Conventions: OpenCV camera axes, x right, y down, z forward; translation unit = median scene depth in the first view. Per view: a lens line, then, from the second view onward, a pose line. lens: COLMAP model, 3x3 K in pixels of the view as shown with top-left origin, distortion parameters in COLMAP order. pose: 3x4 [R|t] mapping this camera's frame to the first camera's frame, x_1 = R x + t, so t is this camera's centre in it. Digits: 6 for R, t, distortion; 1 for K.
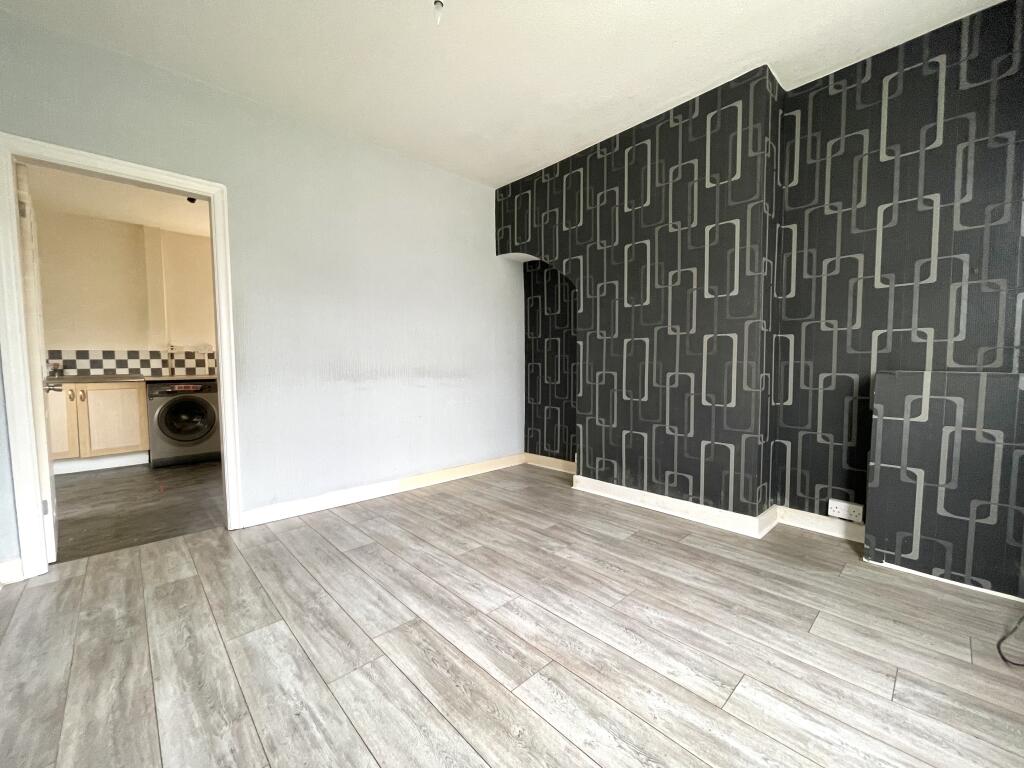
lens RADIAL K [[414.4, 0, 511.8], [0, 414.4, 386.3], [0, 0, 1]] dist [0.000673, 0.000884]
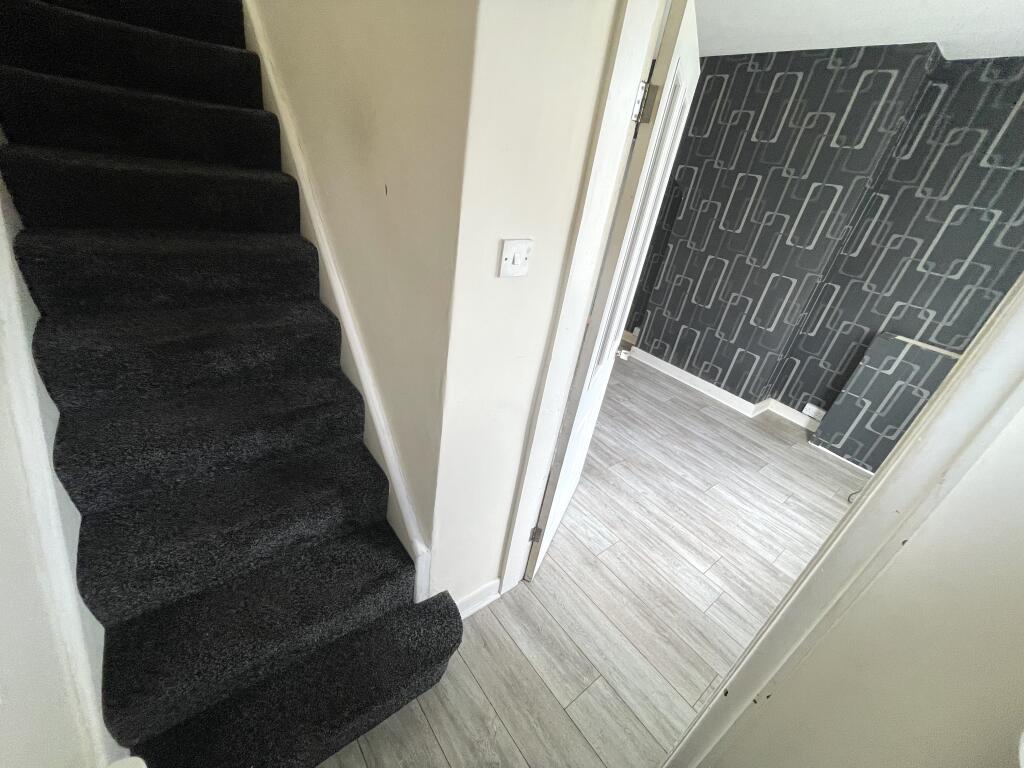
lens RADIAL K [[414.4, 0, 511.8], [0, 414.4, 386.3], [0, 0, 1]] dist [0.000673, 0.000884]
pose [[0.983402, 0.181440, 0.000578, -0.301071], [-0.164787, 0.891802, 0.421349, -0.240068], [0.075934, -0.414450, 0.906899, -0.419809]]
